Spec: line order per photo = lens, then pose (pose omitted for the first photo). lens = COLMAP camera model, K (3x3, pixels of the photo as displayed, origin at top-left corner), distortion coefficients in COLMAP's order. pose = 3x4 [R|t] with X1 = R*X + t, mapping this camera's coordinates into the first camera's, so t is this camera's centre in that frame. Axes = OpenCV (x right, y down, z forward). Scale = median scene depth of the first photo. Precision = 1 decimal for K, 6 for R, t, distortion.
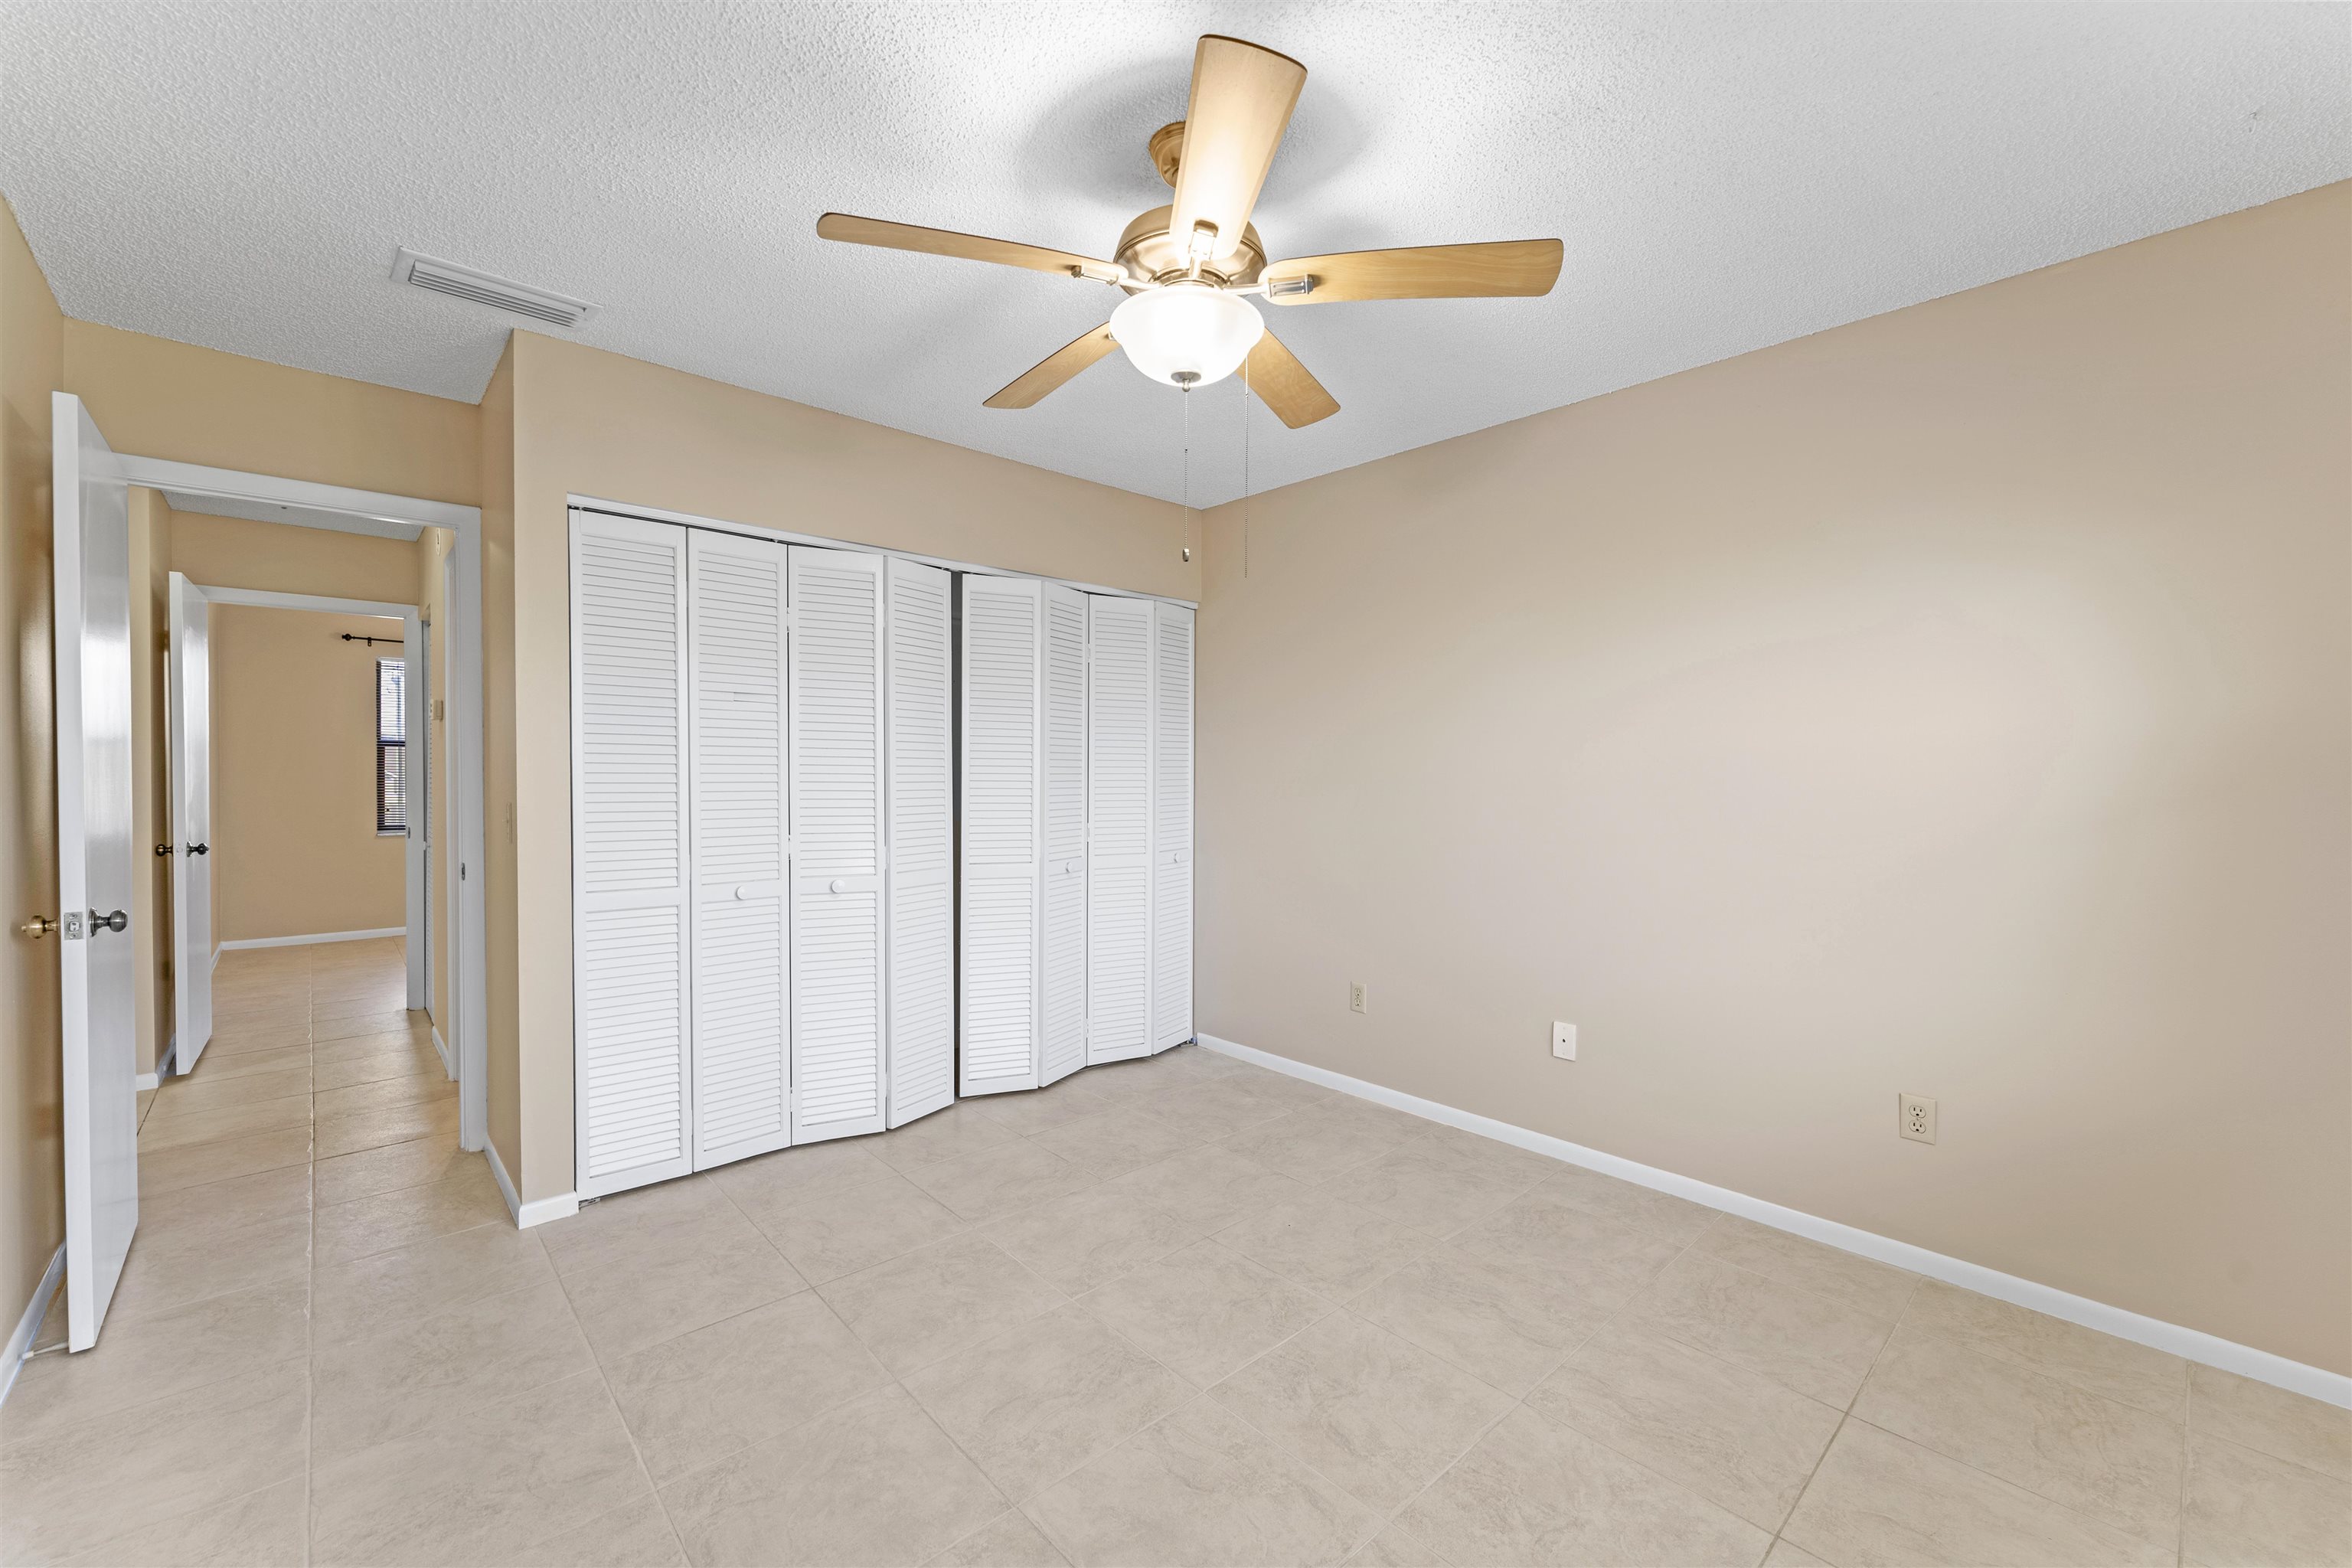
lens RADIAL K [[954.2, 0, 1177.8], [0, 954.2, 792.0], [0, 0, 1]] dist [0.001153, -0.000087]
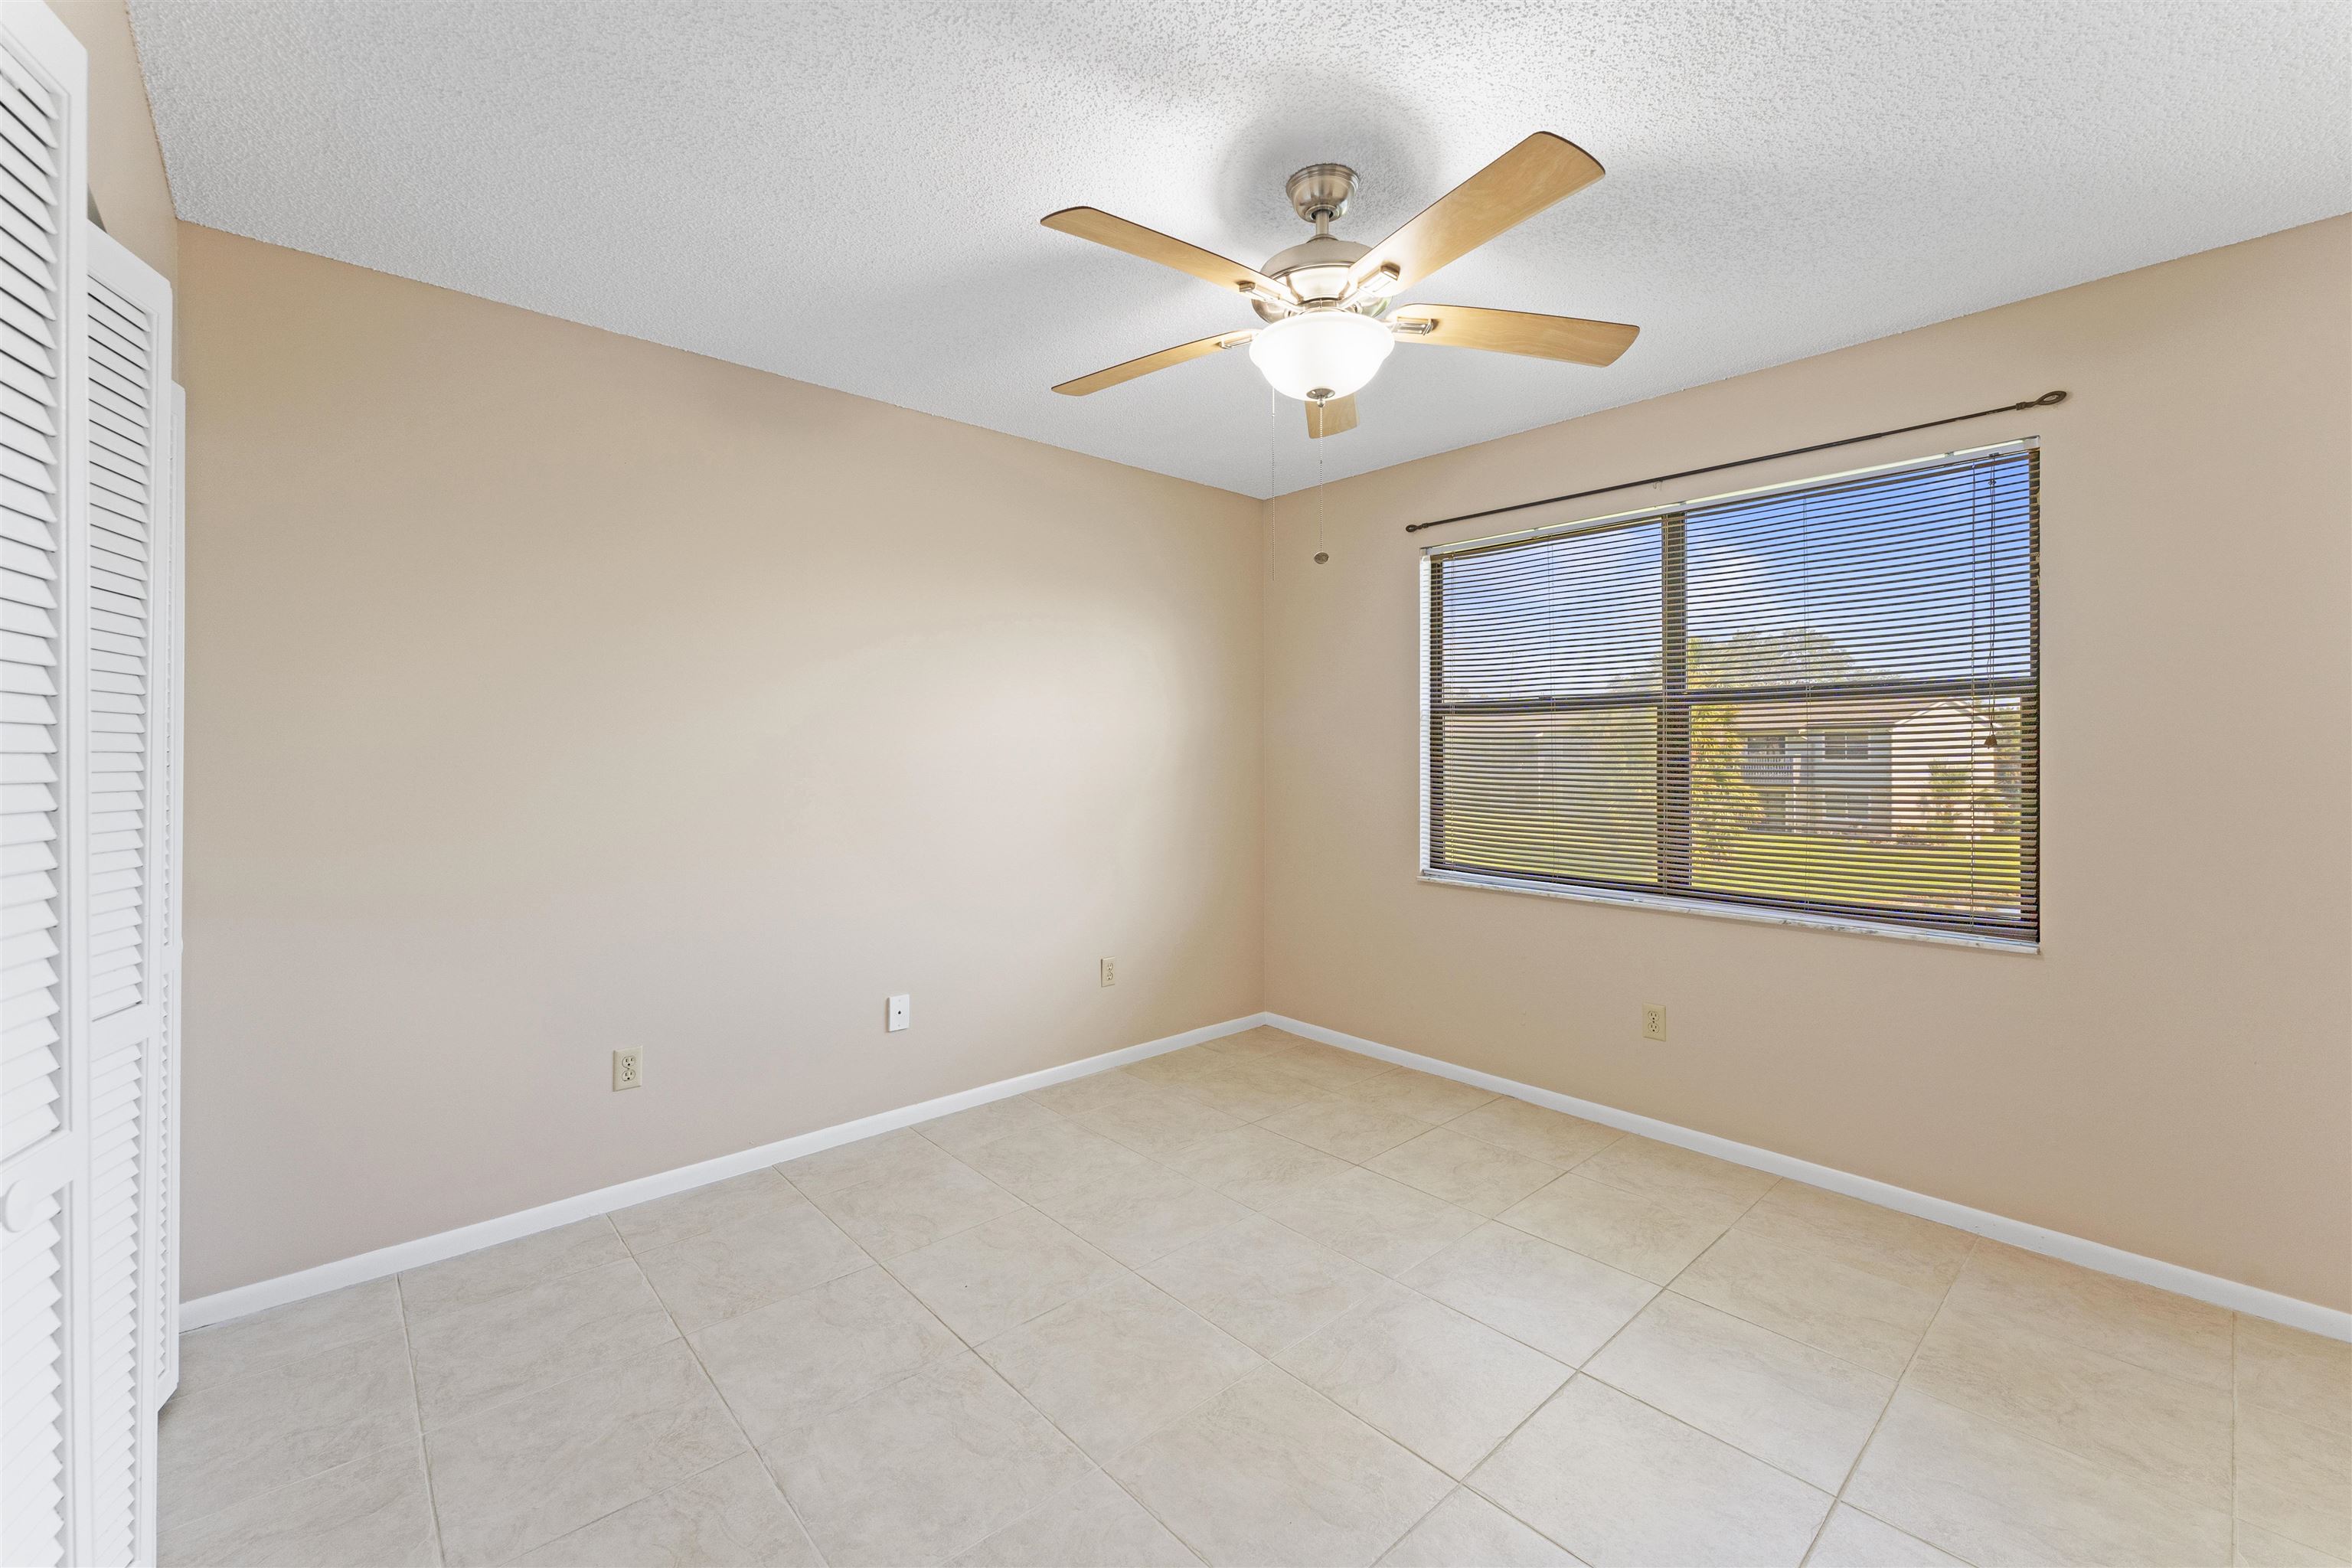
lens RADIAL K [[939.6, 0, 1172.7], [0, 939.6, 767.3], [0, 0, 1]] dist [0.001857, 0.000178]
pose [[0.012761, -0.020239, 0.999714, -0.670425], [0.024842, 0.999493, 0.019917, -0.024840], [-0.999610, 0.024580, 0.013257, 0.735089]]
